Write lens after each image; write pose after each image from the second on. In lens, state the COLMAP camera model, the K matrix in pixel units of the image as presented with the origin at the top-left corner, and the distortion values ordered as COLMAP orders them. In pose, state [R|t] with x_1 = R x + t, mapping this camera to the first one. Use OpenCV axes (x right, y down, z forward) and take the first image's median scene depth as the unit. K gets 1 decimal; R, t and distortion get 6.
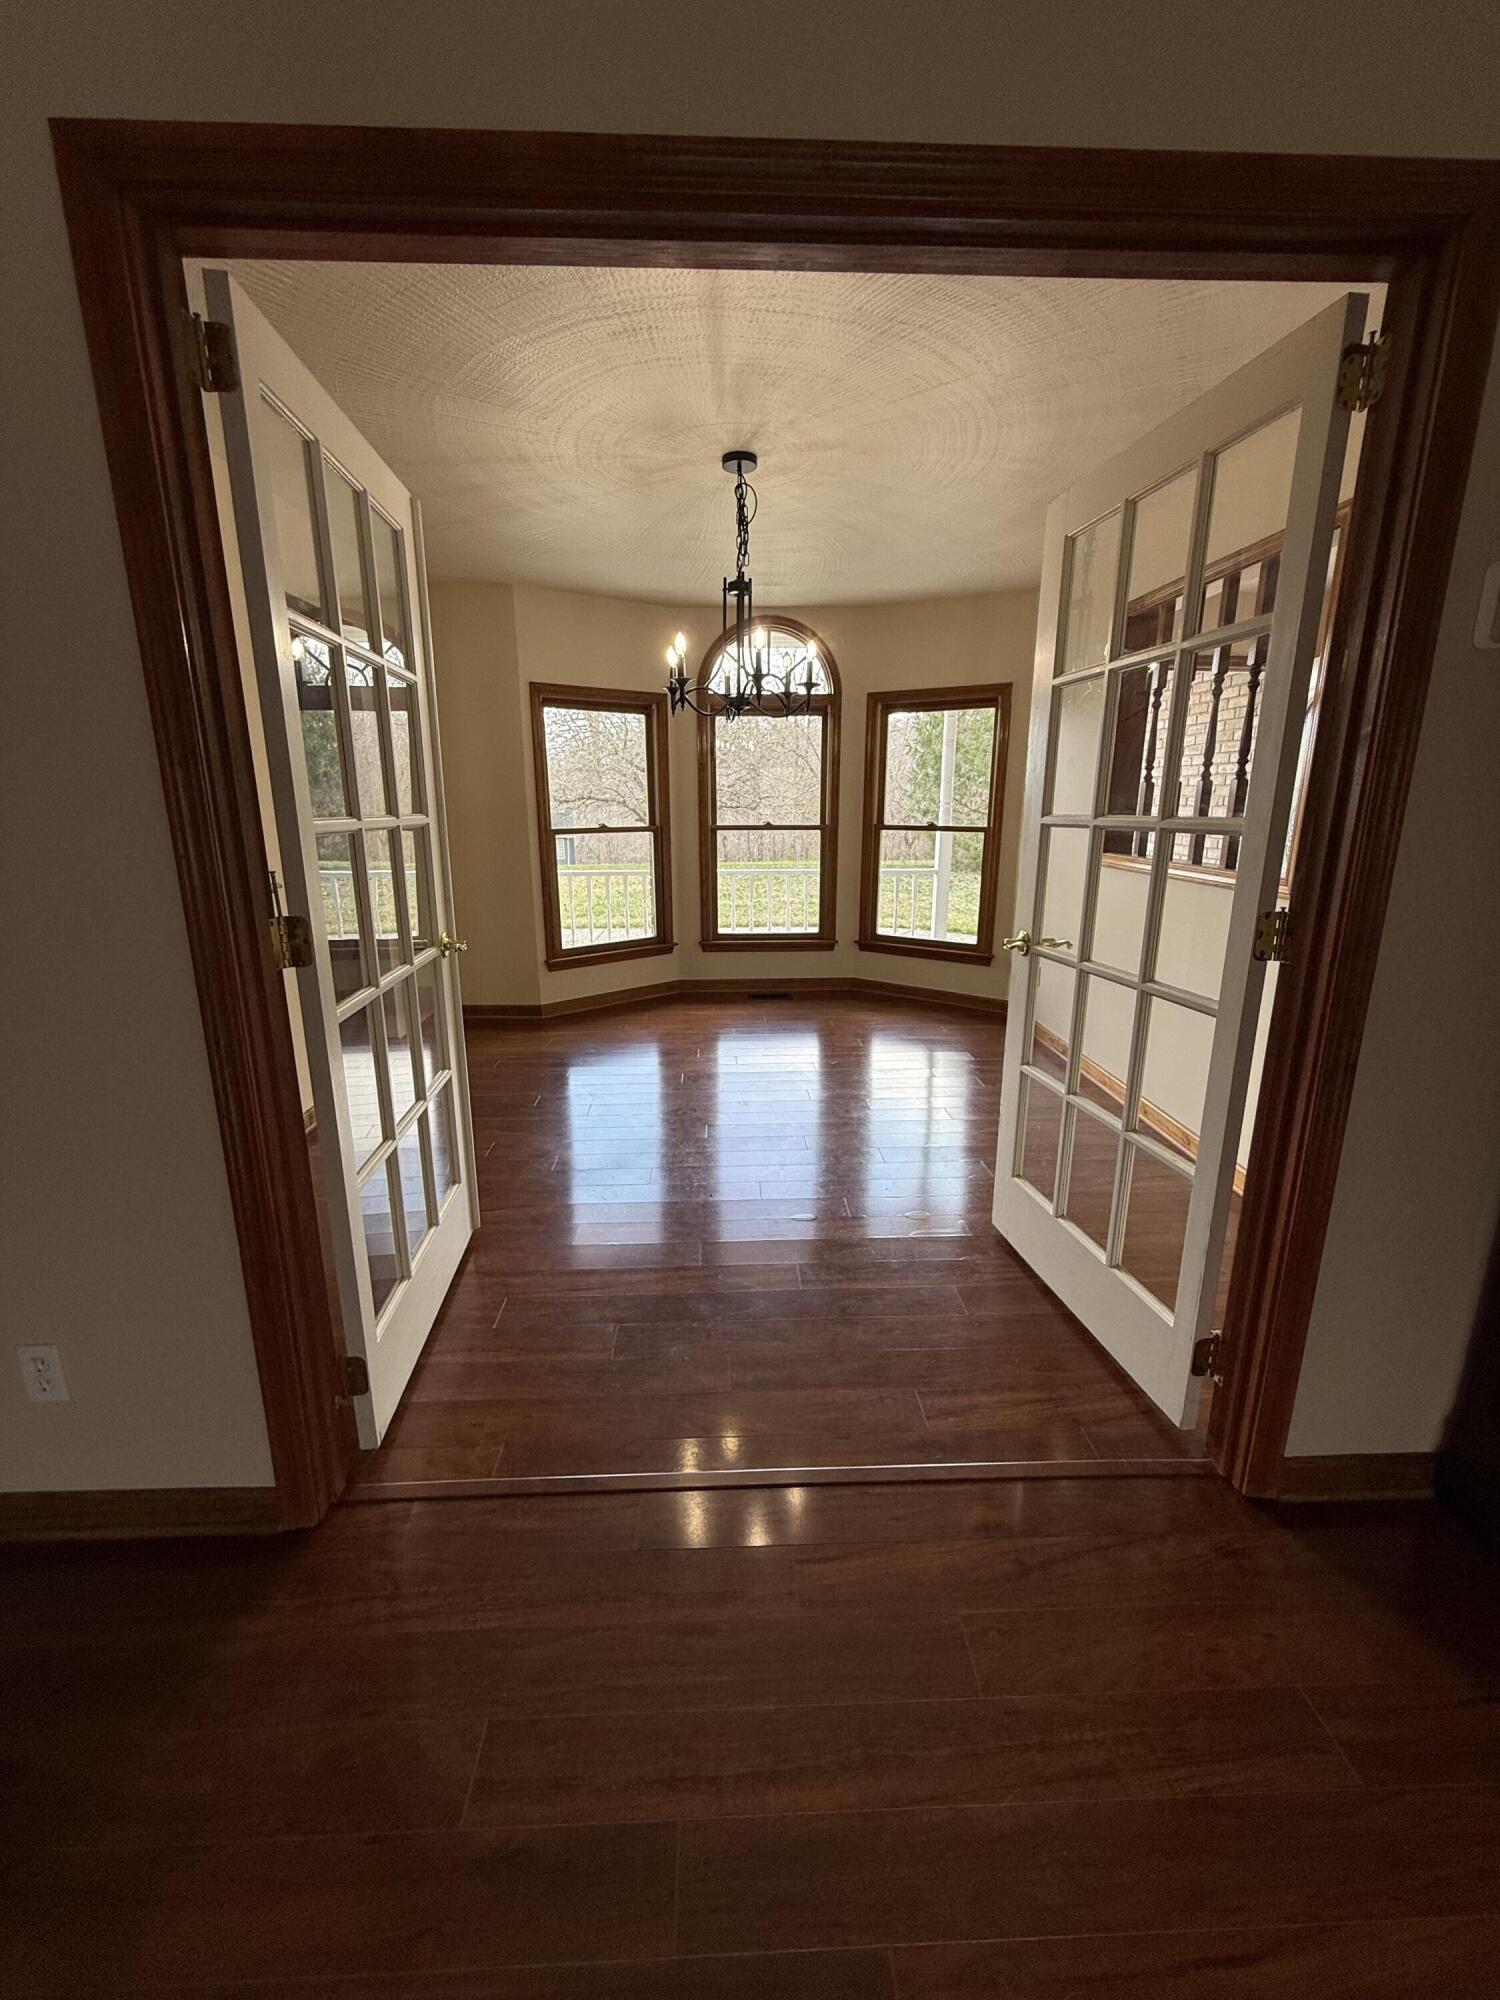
lens RADIAL K [[800.0, 0, 740.6], [0, 800.0, 996.6], [0, 0, 1]] dist [-0.001059, 0.000456]
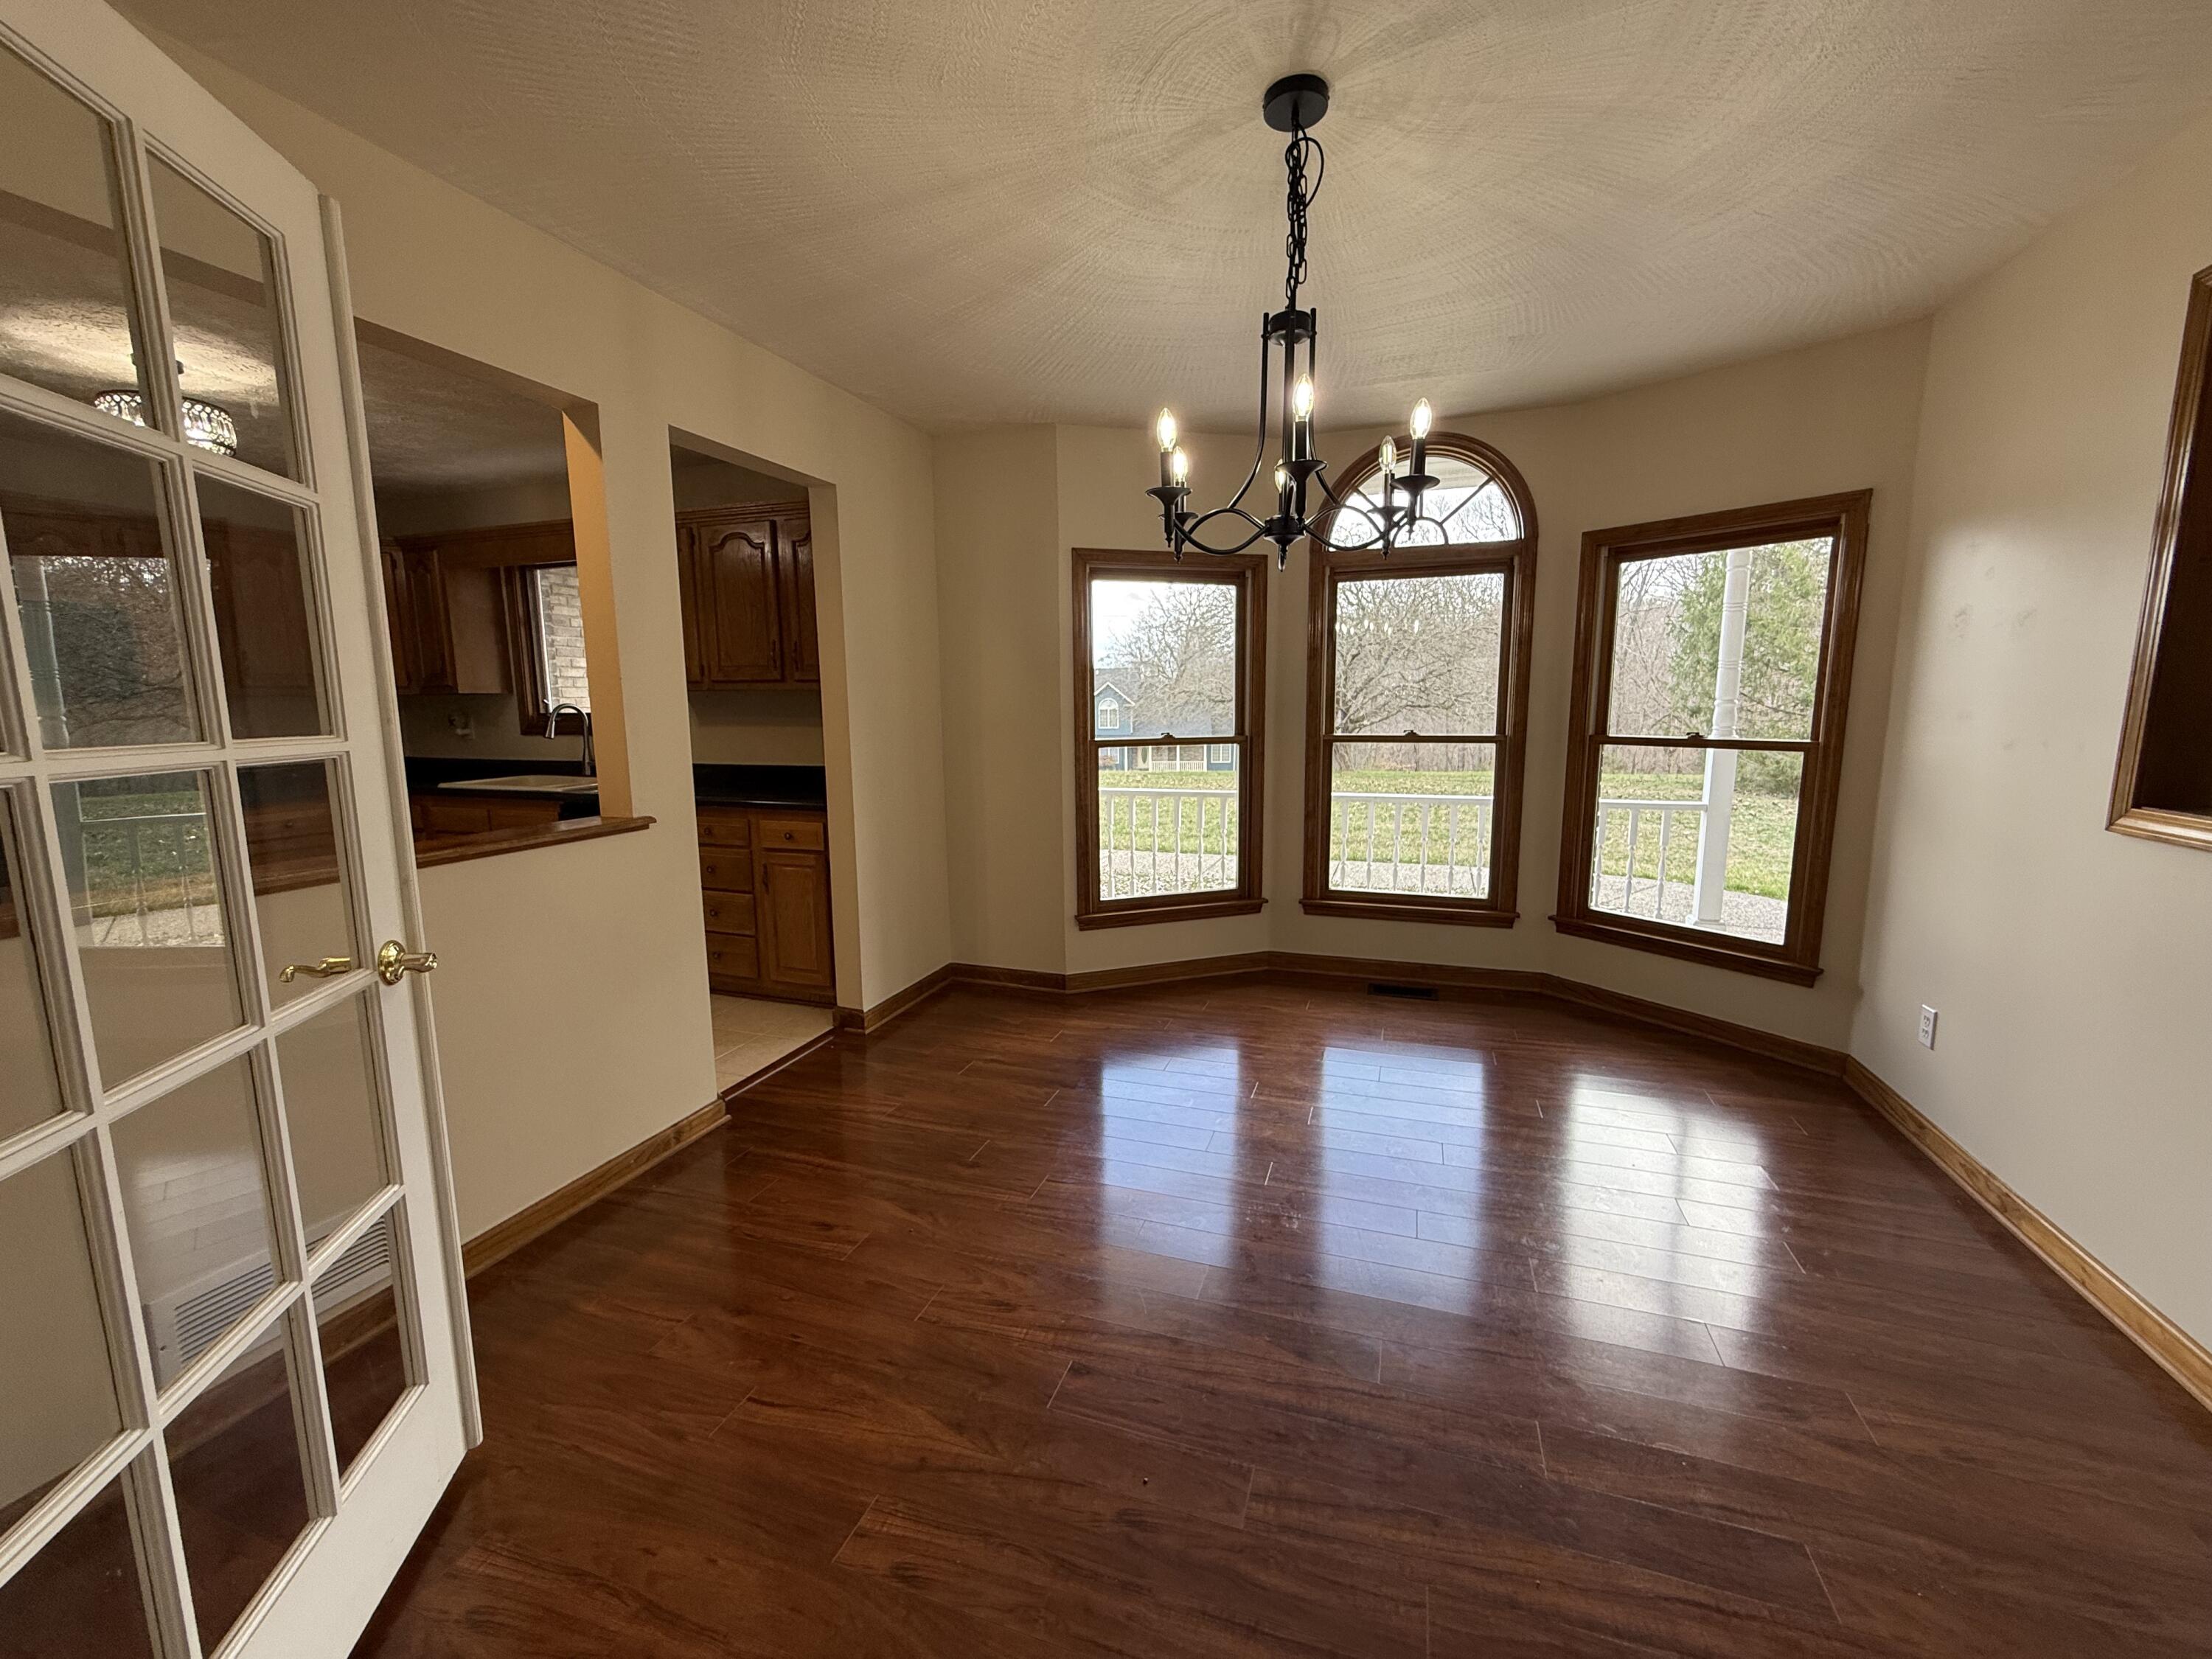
lens RADIAL K [[884.8, 0, 1096.1], [0, 884.8, 833.4], [0, 0, 1]] dist [-0.001059, 0.000456]
pose [[0.932270, 0.047251, -0.358664, 0.059276], [-0.078769, 0.994160, -0.073770, -0.058092], [0.353084, 0.097026, 0.930547, 0.226734]]
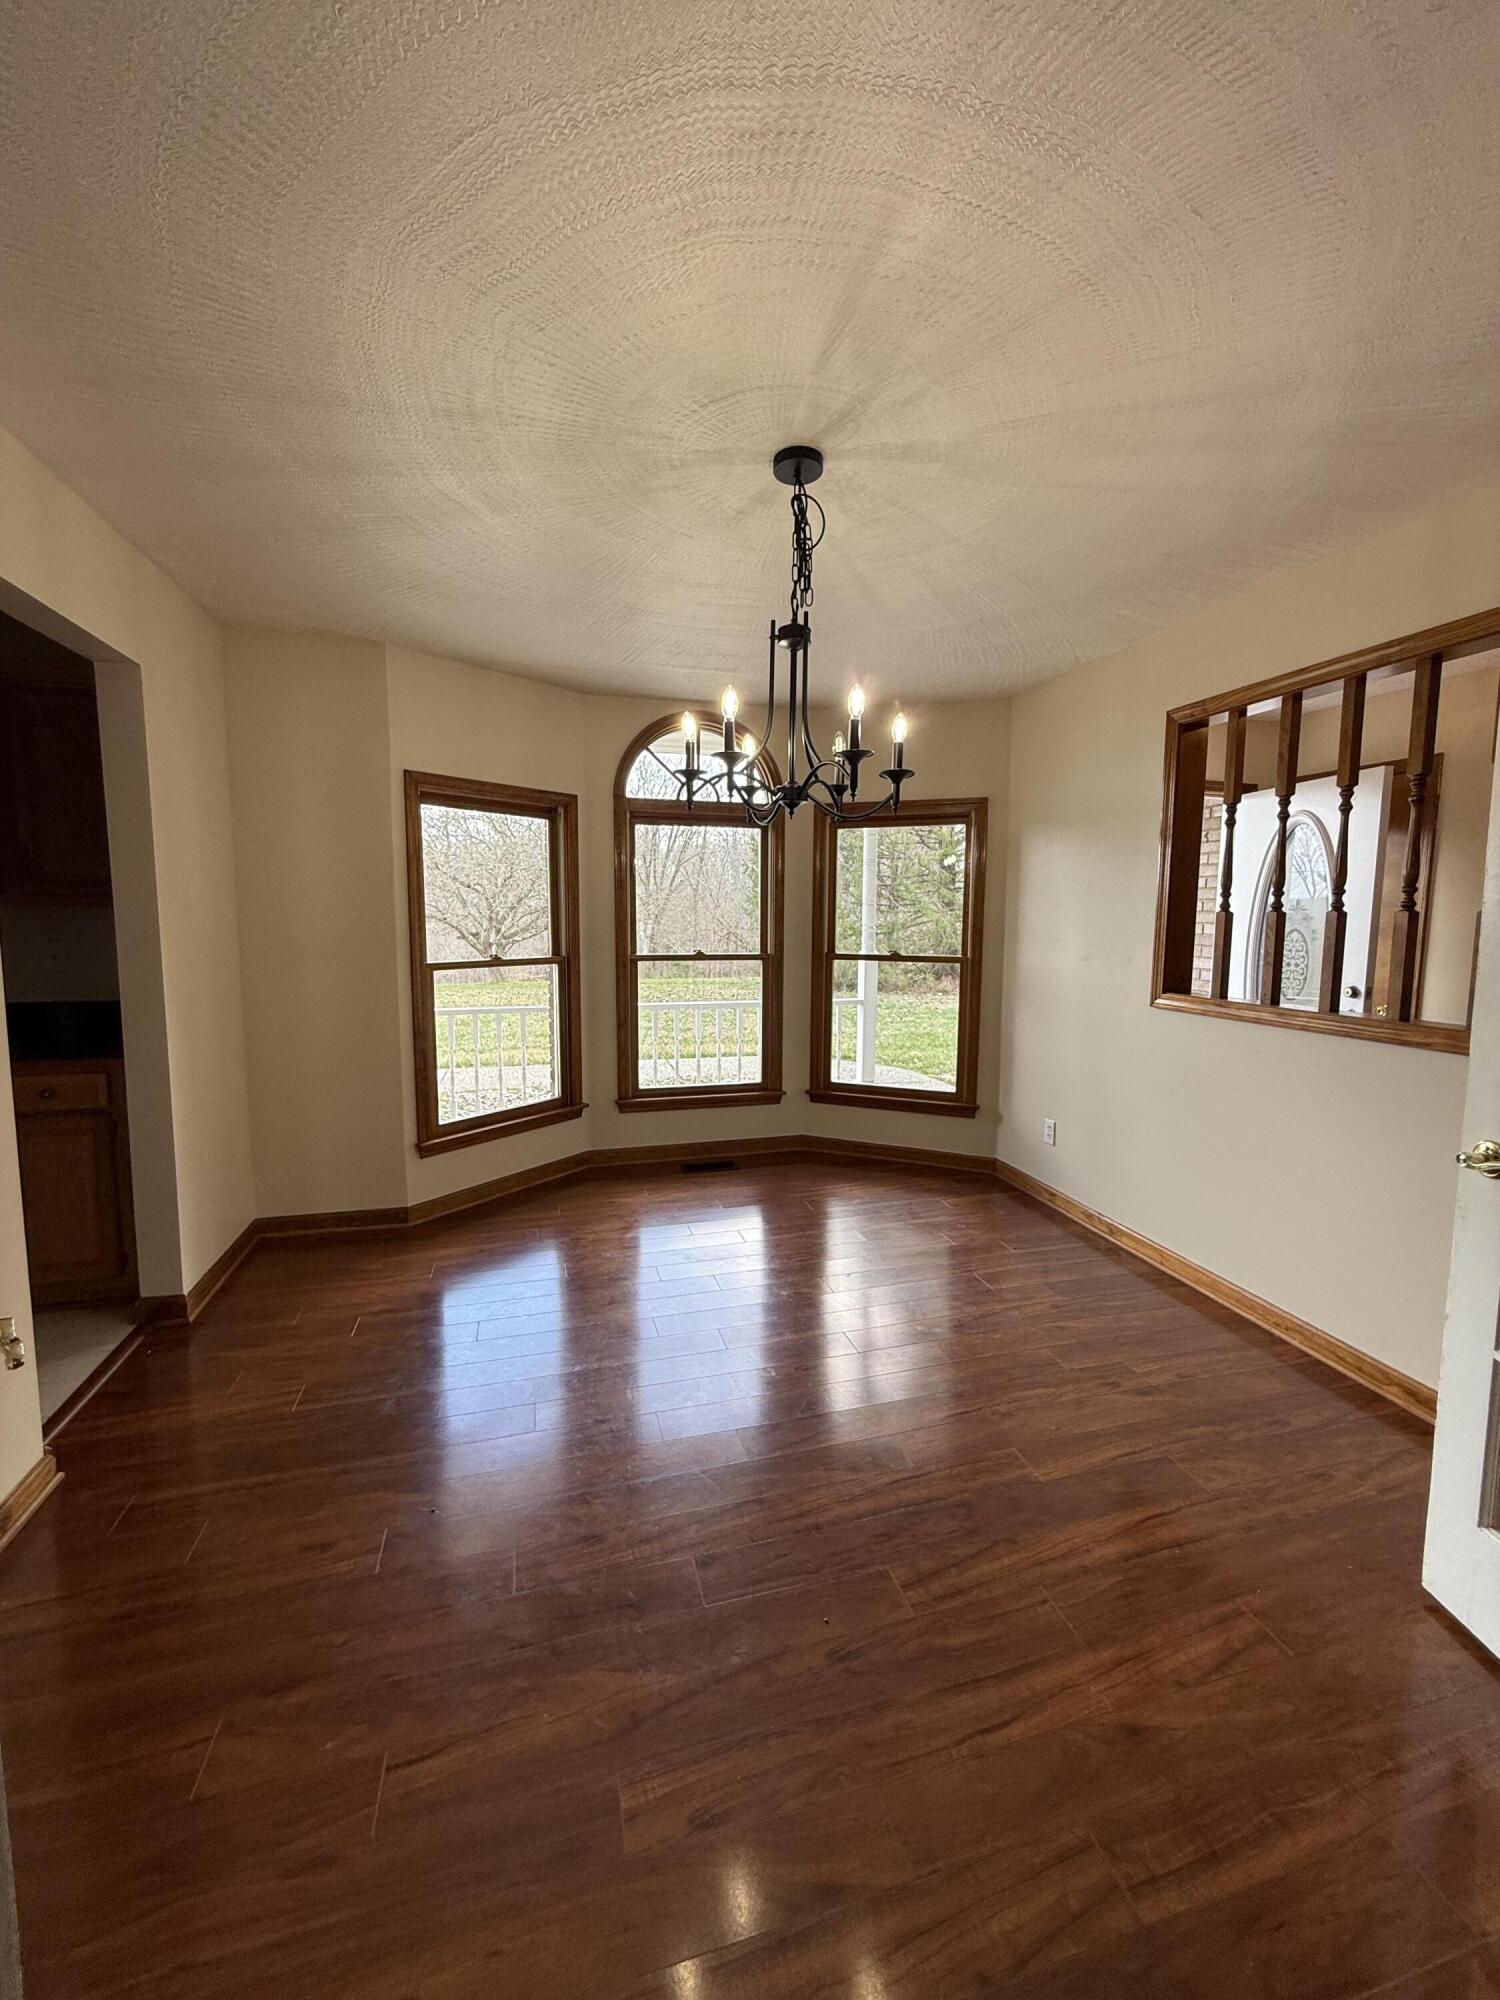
lens RADIAL K [[800.0, 0, 749.9], [0, 800.0, 997.7], [0, 0, 1]] dist [-0.001059, 0.000456]
pose [[0.972086, -0.015780, 0.234092, -0.112160], [0.048198, 0.989887, -0.133420, -0.060631], [-0.229619, 0.140978, 0.963016, 0.210633]]
